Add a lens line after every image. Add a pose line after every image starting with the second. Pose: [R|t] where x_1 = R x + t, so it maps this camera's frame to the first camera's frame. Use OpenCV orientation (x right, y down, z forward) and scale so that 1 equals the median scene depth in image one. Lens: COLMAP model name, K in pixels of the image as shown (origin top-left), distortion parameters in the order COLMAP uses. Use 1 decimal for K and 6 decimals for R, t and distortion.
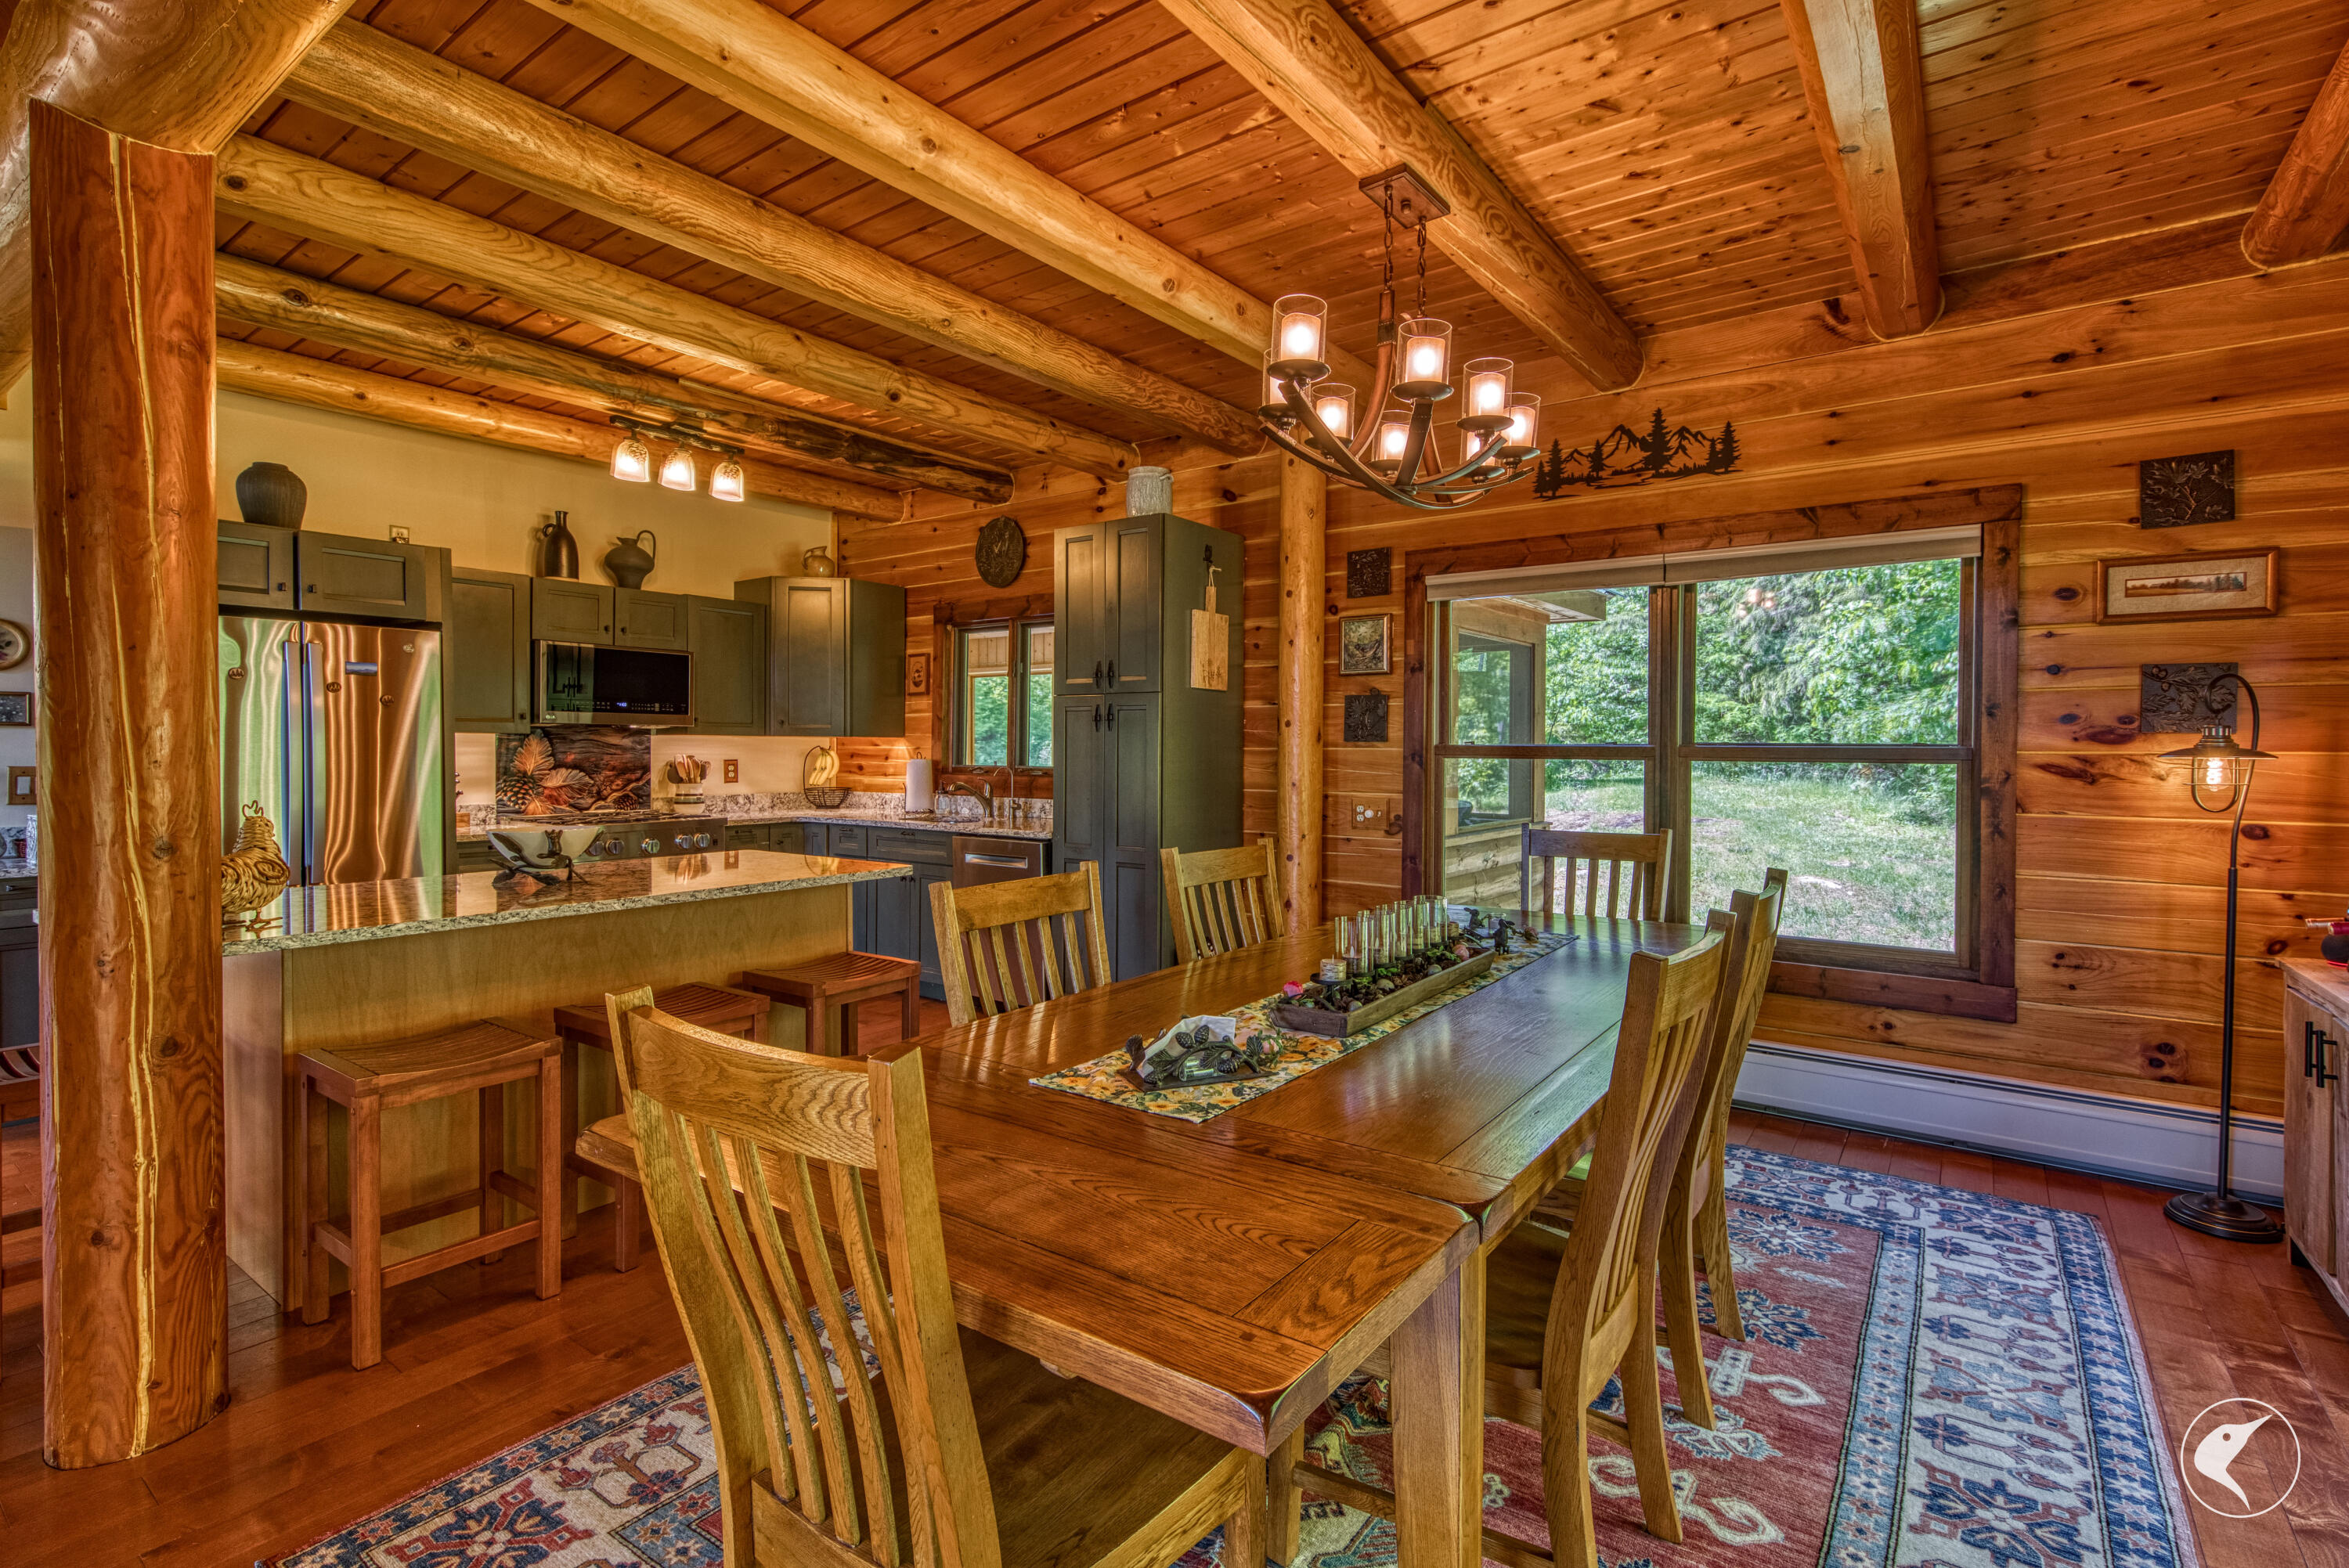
lens RADIAL K [[1128.9, 0, 1101.0], [0, 1128.9, 761.2], [0, 0, 1]] dist [-0.001675, -0.000480]
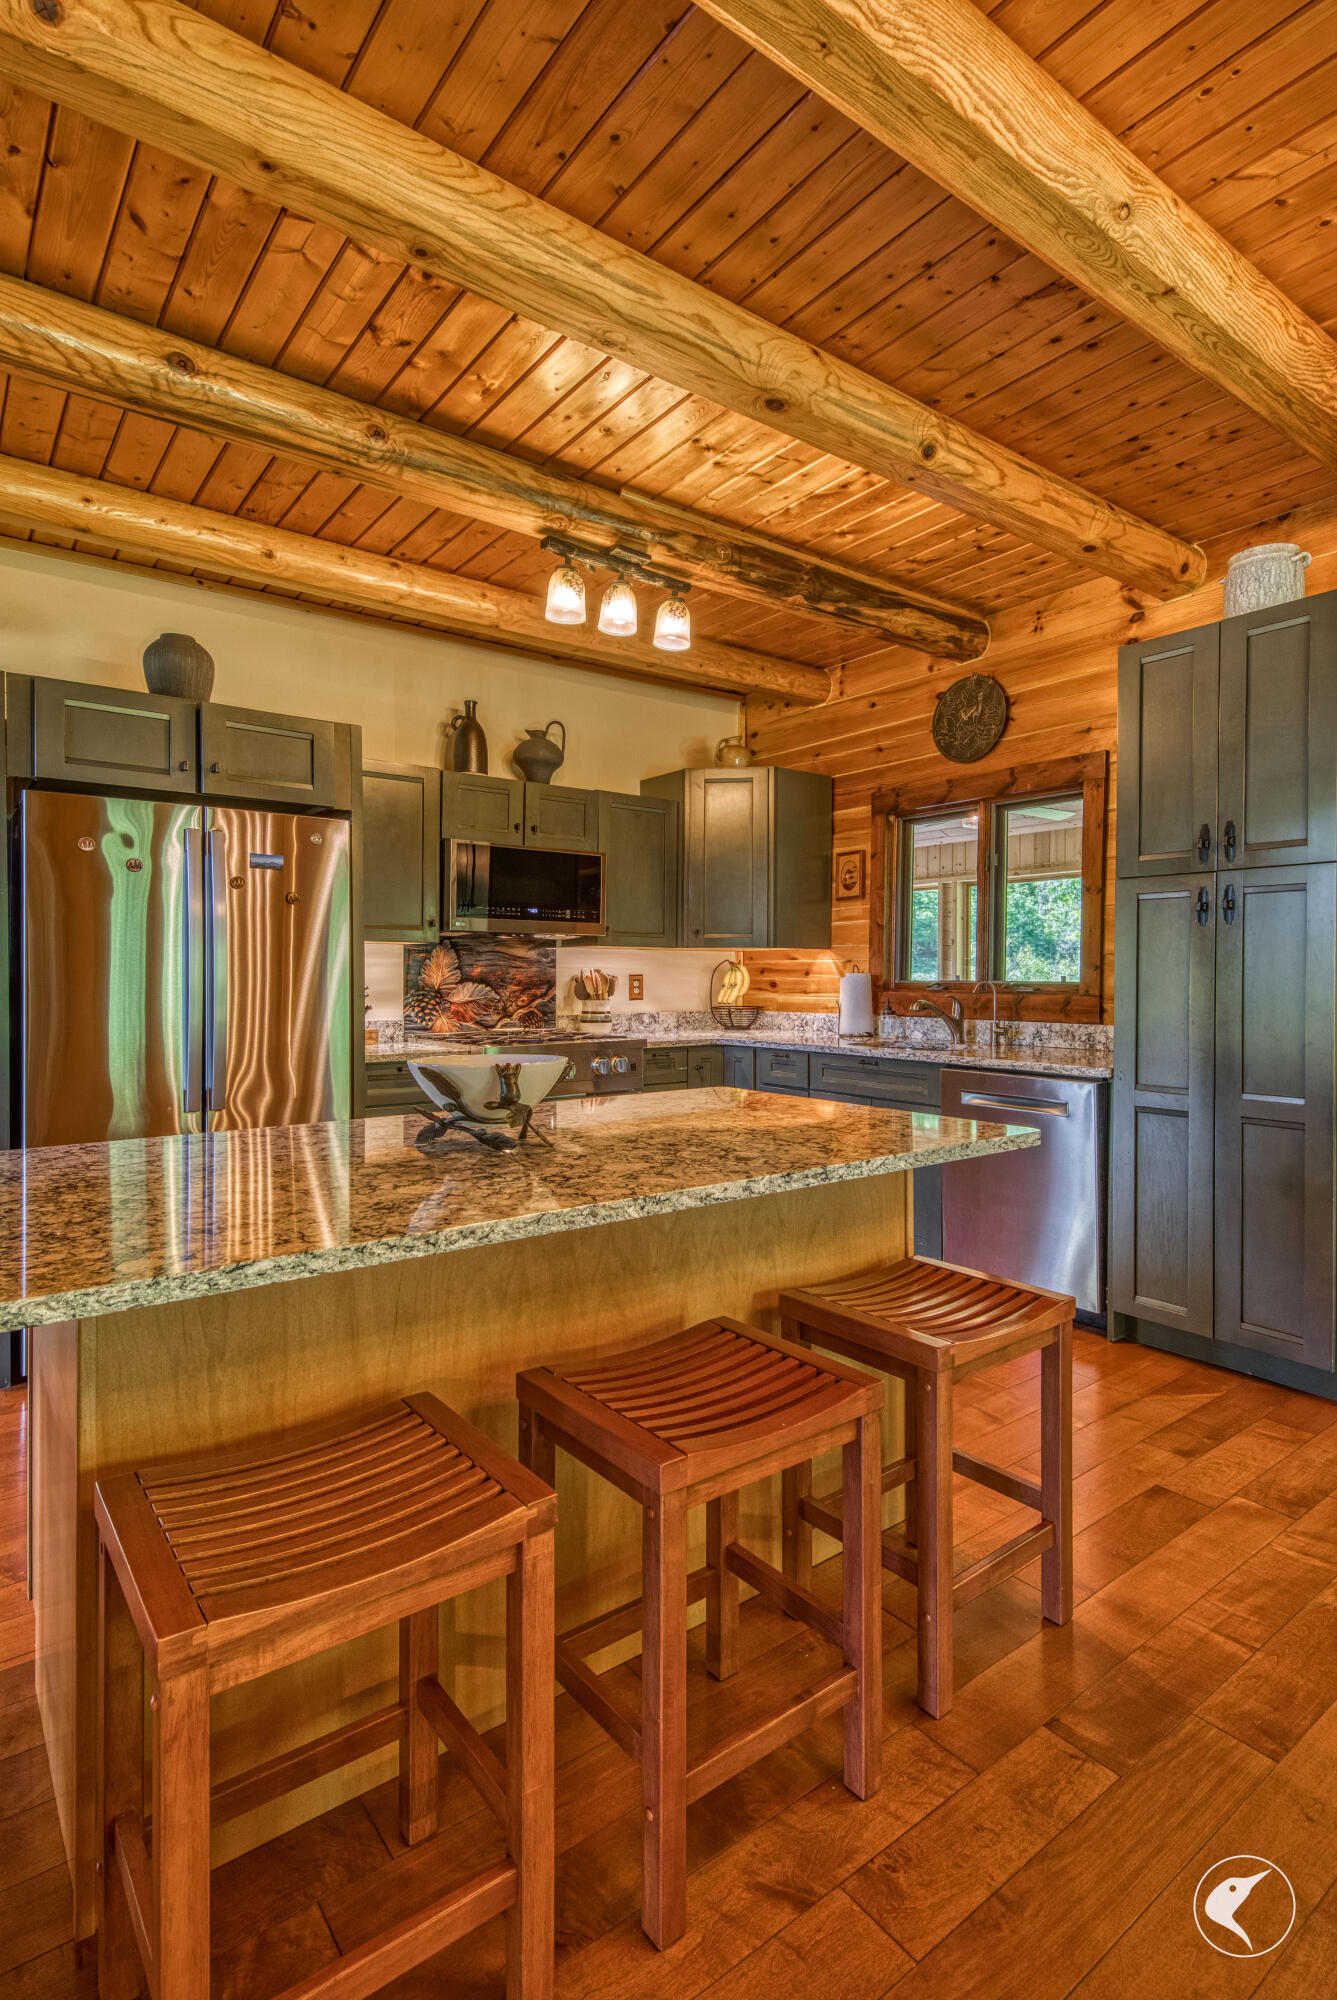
lens RADIAL K [[927.1, 0, 635.9], [0, 927.1, 981.8], [0, 0, 1]] dist [0.004147, -0.001305]
pose [[0.972862, 0.001954, -0.231378, -0.194595], [-0.003769, 0.999965, -0.007405, 0.012480], [0.231356, 0.008076, 0.972836, 0.338564]]
